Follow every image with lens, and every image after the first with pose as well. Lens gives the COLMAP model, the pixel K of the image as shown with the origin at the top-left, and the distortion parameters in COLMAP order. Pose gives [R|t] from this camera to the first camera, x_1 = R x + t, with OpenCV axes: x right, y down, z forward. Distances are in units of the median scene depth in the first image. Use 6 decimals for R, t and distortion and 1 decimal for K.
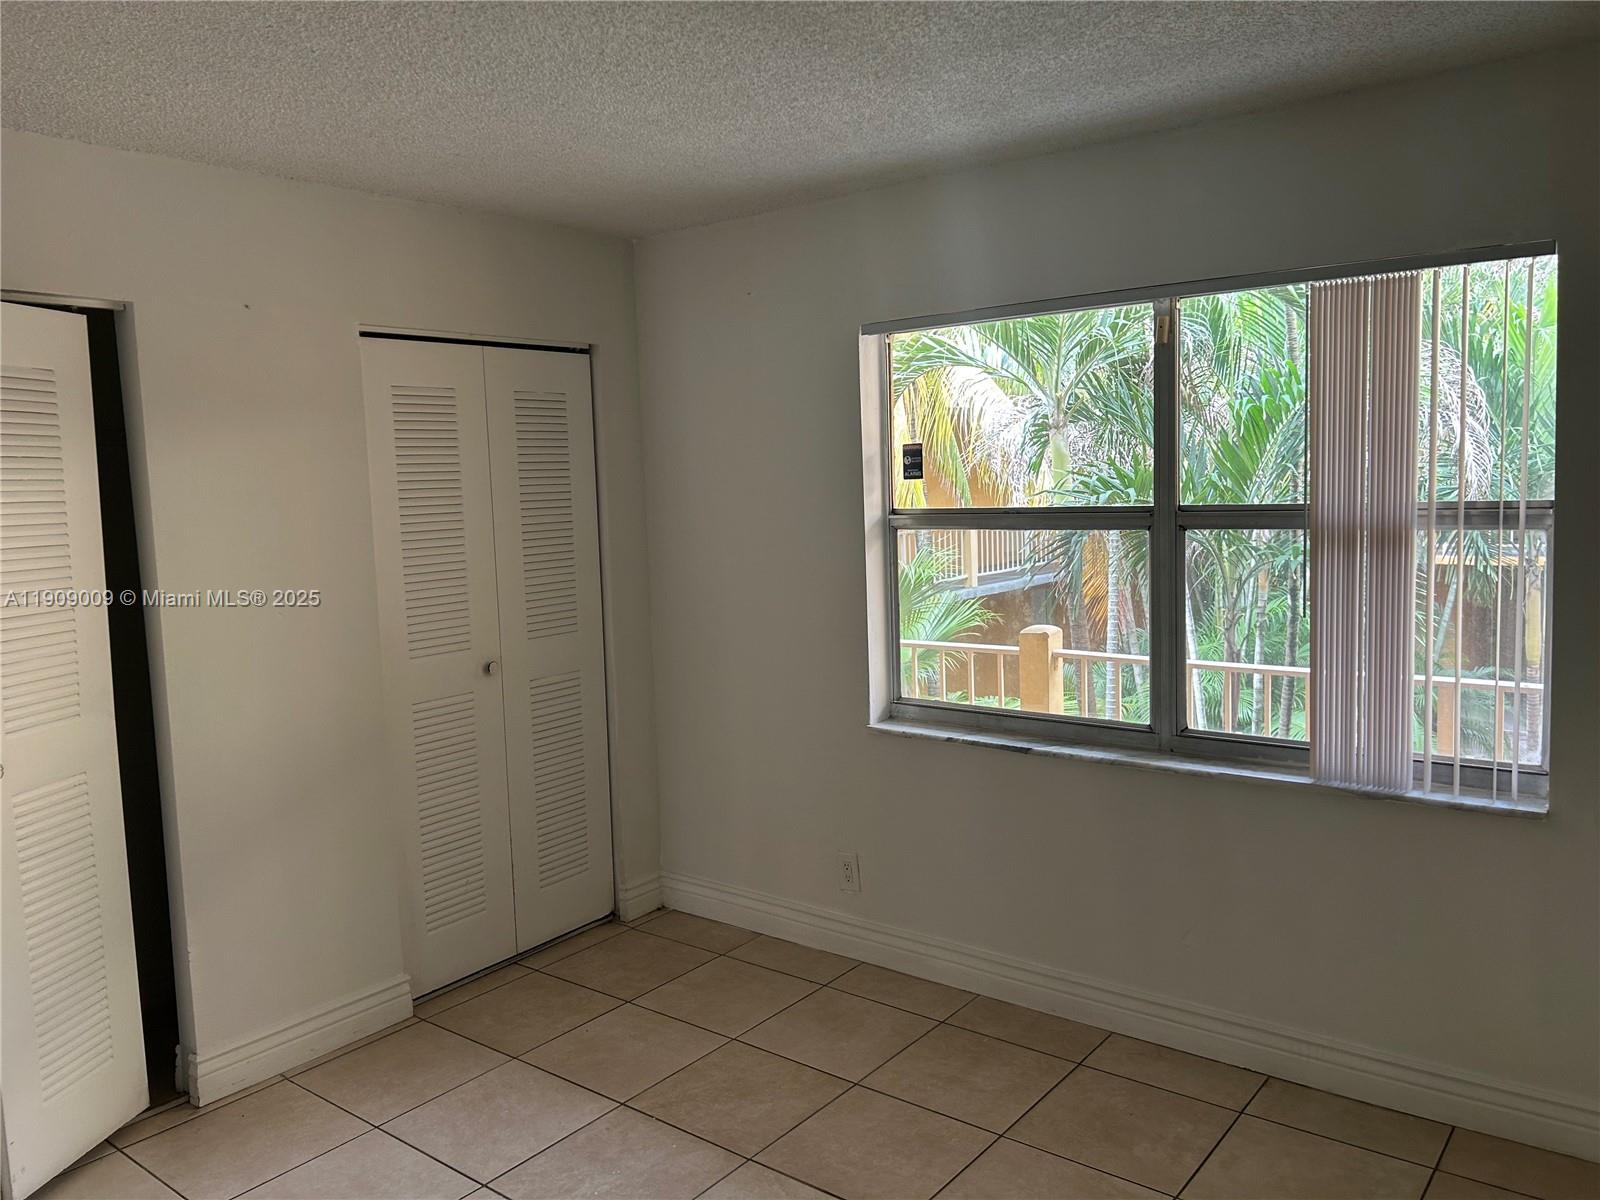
lens RADIAL K [[1208.5, 0, 800.0], [0, 1208.5, 600.0], [0, 0, 1]] dist [0.069429, -0.073757]
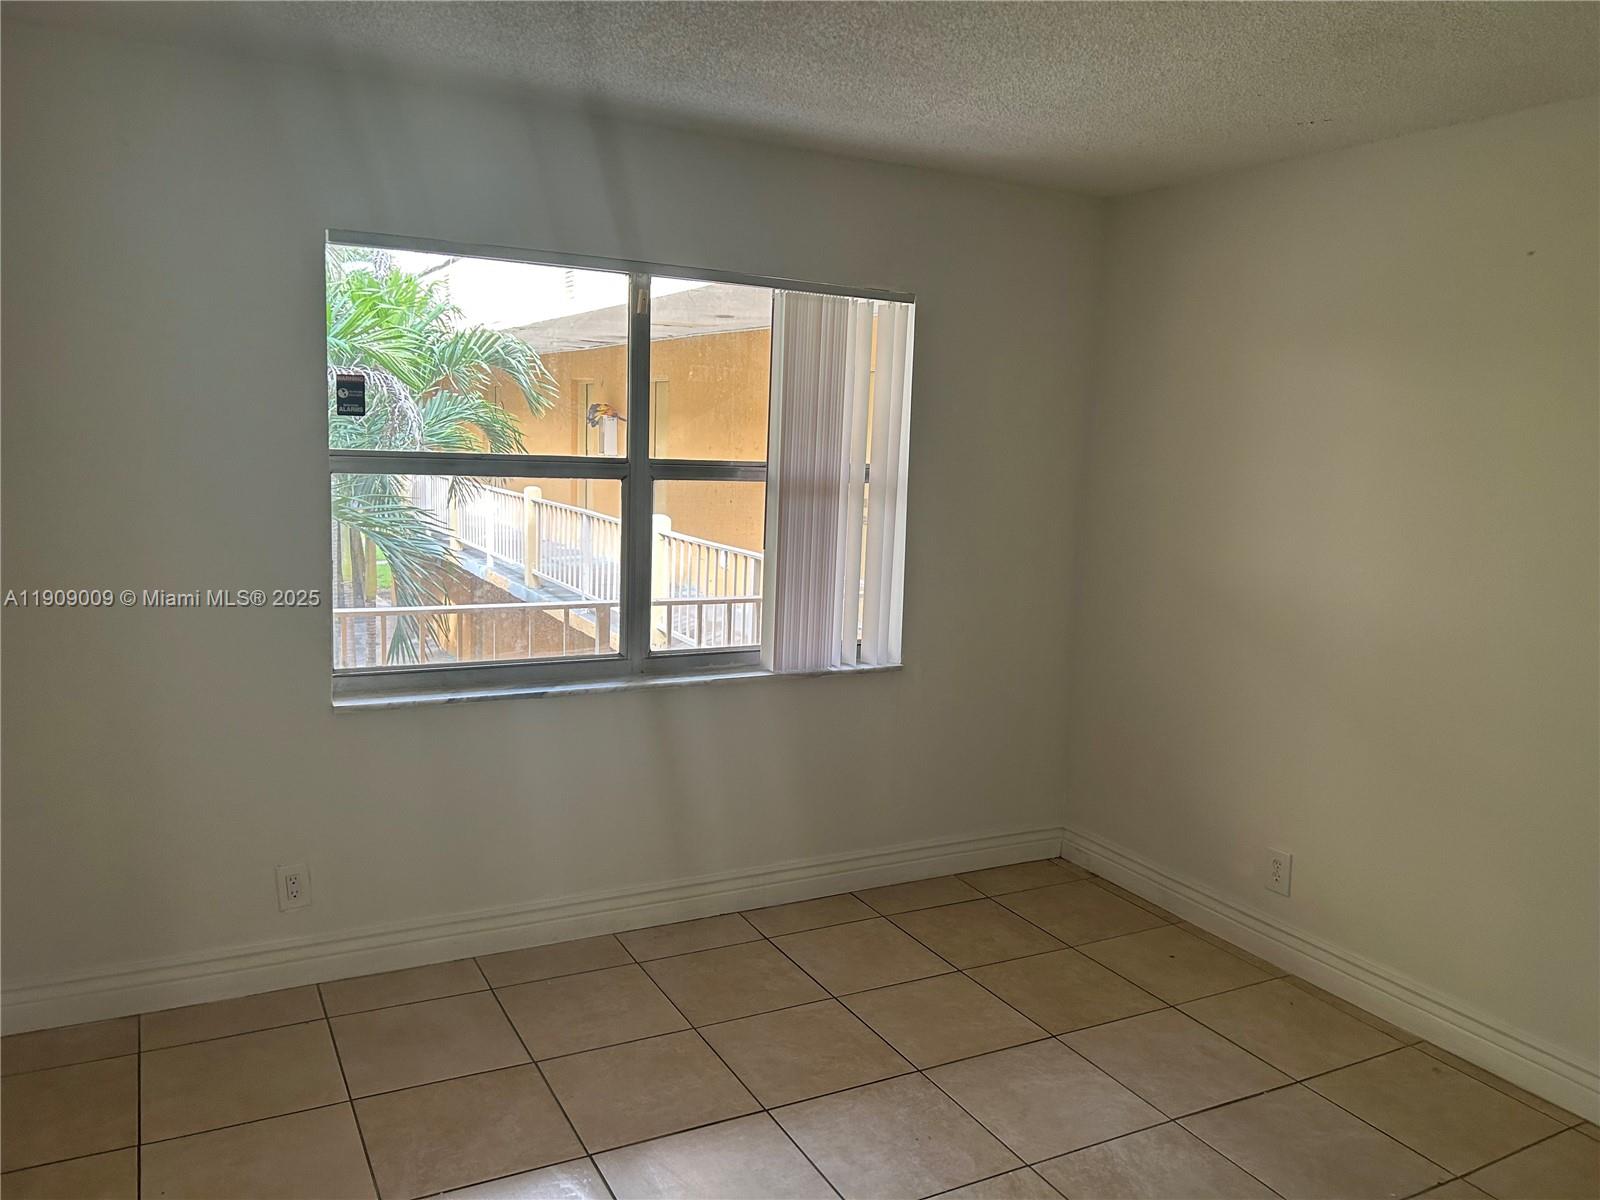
lens RADIAL K [[1208.5, 0, 800.0], [0, 1208.5, 600.0], [0, 0, 1]] dist [0.069429, -0.073757]
pose [[0.394054, -0.076763, 0.915876, -0.673107], [0.044598, 0.996929, 0.064368, -0.011133], [-0.918005, 0.015481, 0.396267, 0.407854]]
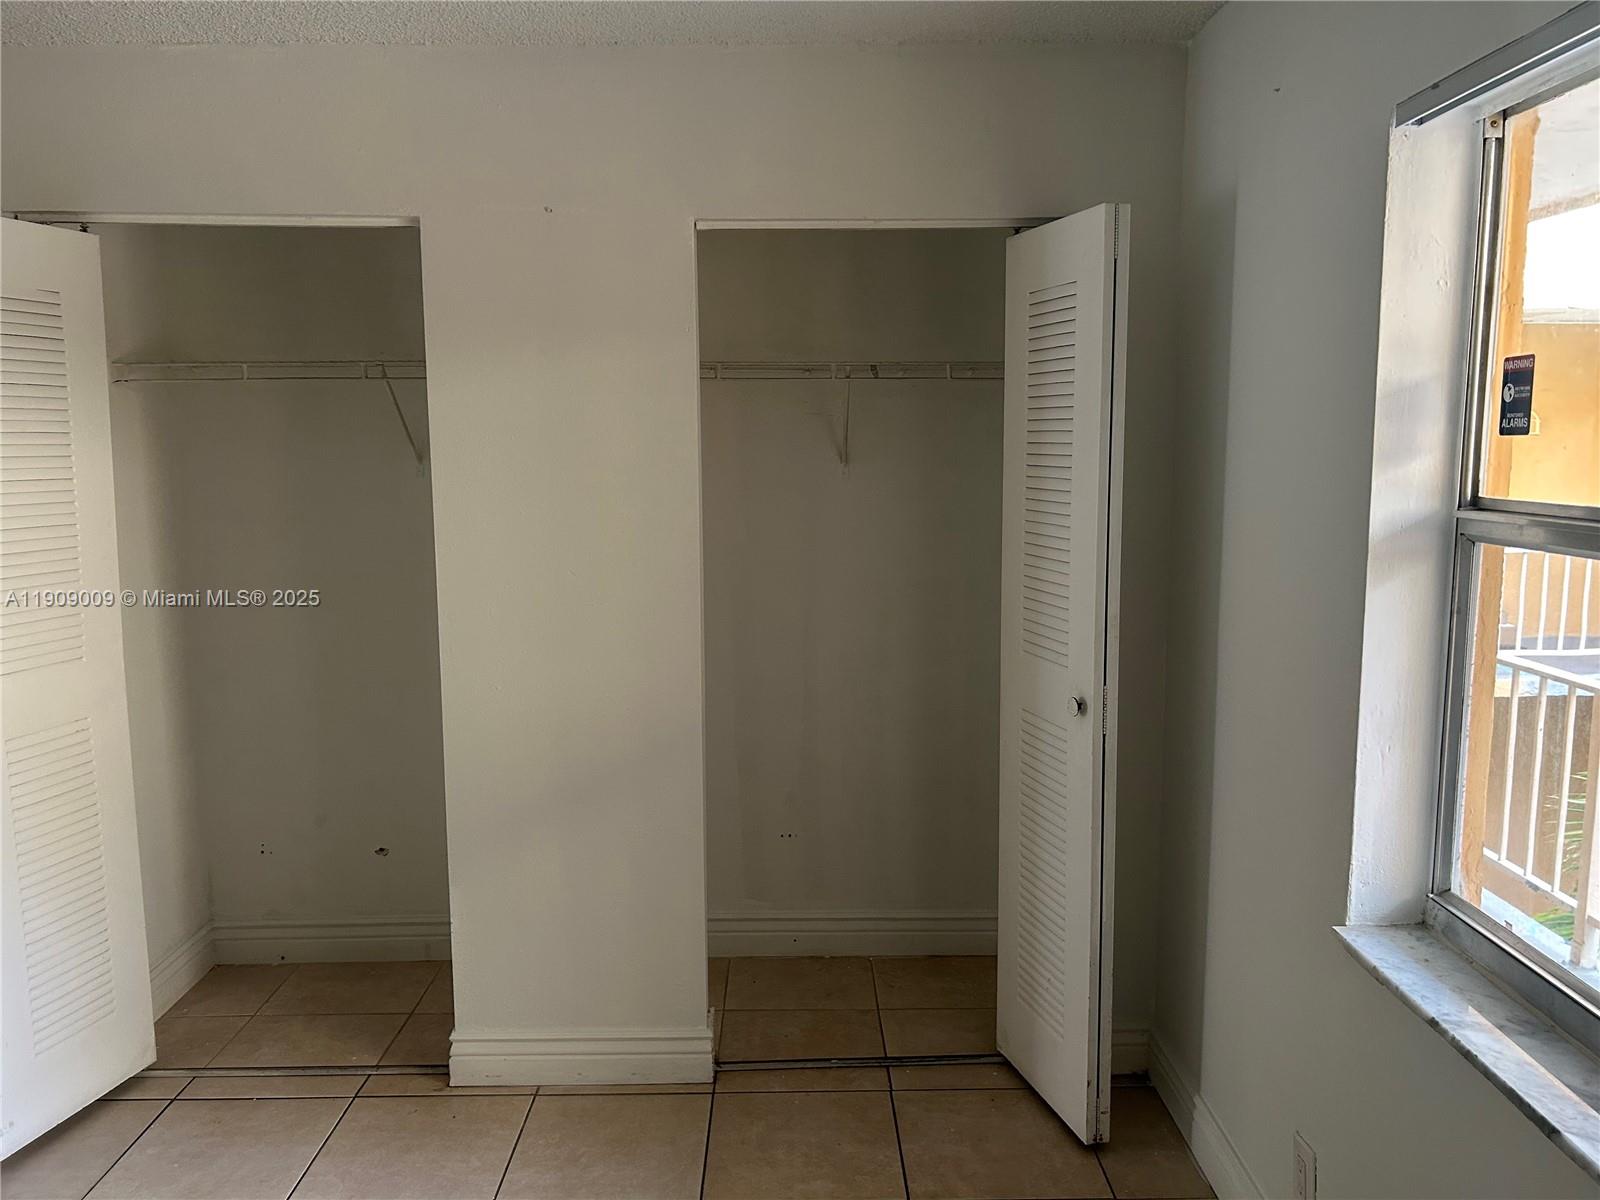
lens RADIAL K [[1208.6, 0, 800.0], [0, 1208.6, 600.0], [0, 0, 1]] dist [0.007681, 0.001340]
pose [[0.630142, 0.131056, -0.765340, 0.320136], [-0.094971, 0.991262, 0.091548, -0.062015], [0.770650, 0.014997, 0.637082, 0.572094]]
